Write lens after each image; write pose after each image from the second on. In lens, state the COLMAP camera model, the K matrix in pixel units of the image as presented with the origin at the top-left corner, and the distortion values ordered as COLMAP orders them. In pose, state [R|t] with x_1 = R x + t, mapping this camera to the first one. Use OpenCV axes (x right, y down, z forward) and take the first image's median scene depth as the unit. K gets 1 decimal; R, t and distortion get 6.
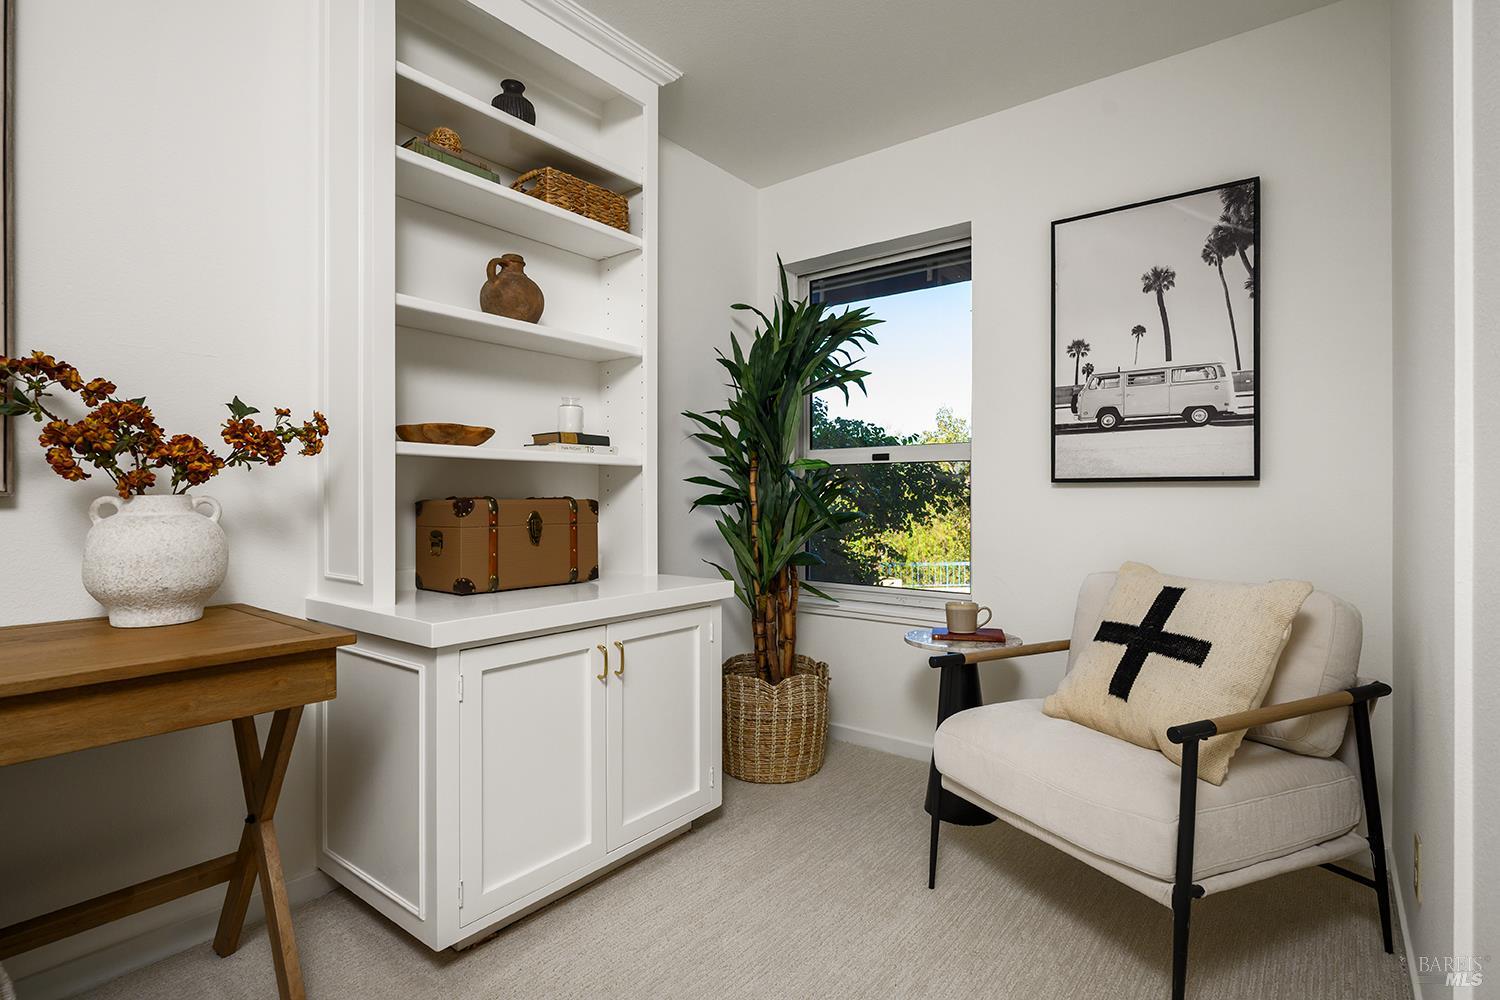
lens RADIAL K [[733.9, 0, 750.0], [0, 733.9, 500.0], [0, 0, 1]] dist [0.000893, 0.000036]
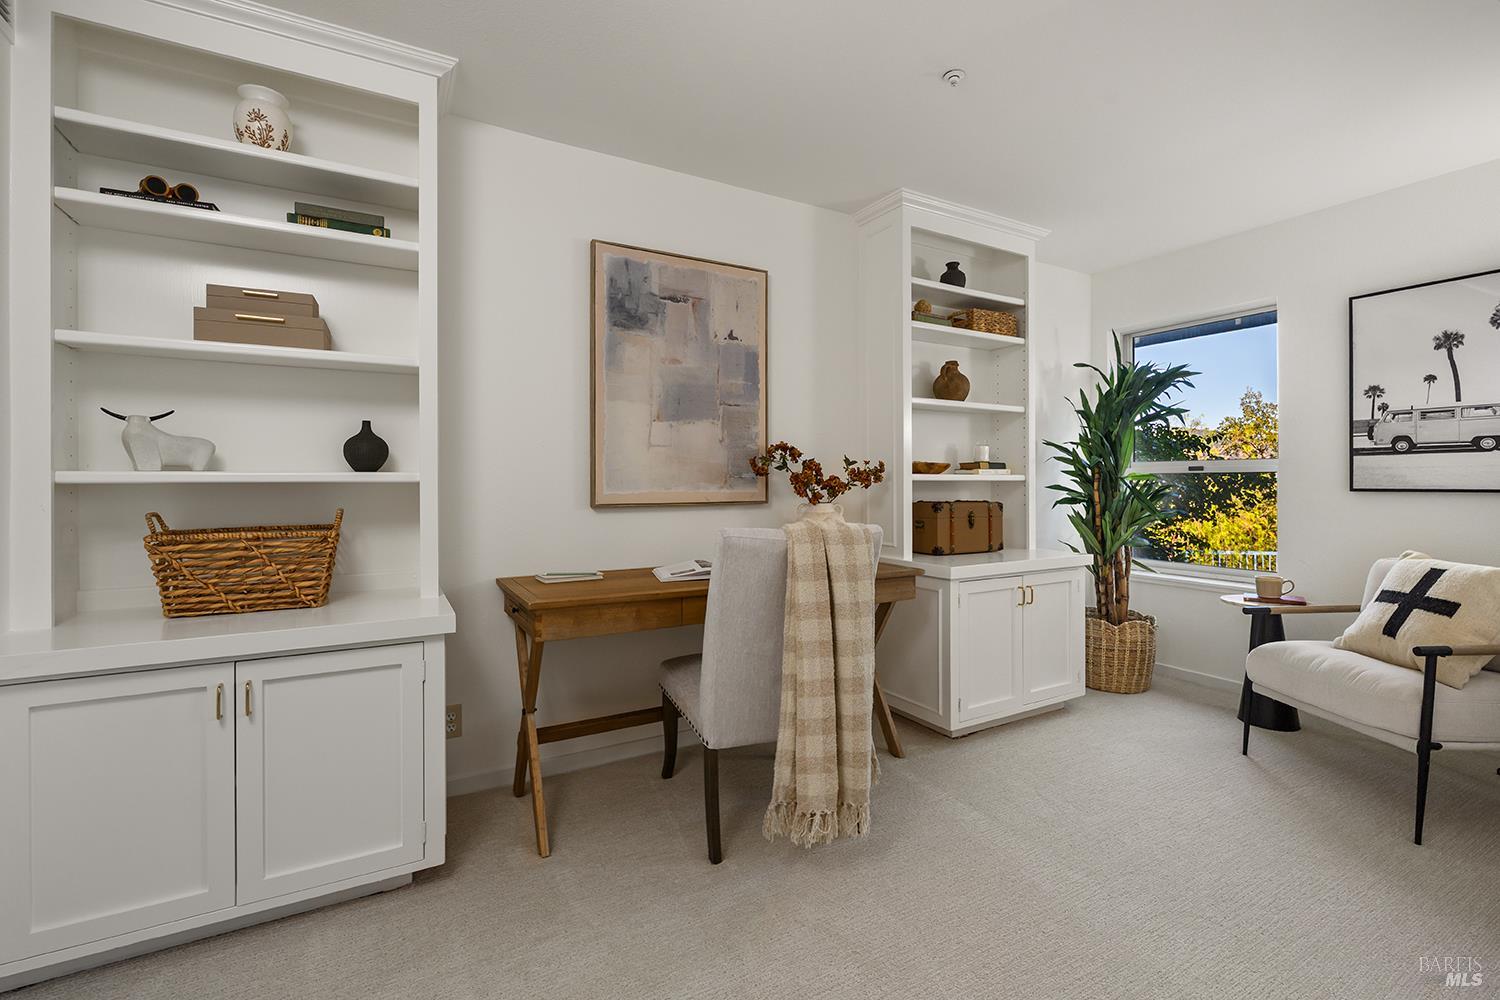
lens RADIAL K [[667.0, 0, 749.8], [0, 667.0, 480.5], [0, 0, 1]] dist [-0.000528, 0.000026]
pose [[0.926697, -0.001641, -0.375805, -0.151227], [-0.000181, 0.999988, -0.004812, -0.038055], [0.375808, 0.004527, 0.926686, -0.553062]]
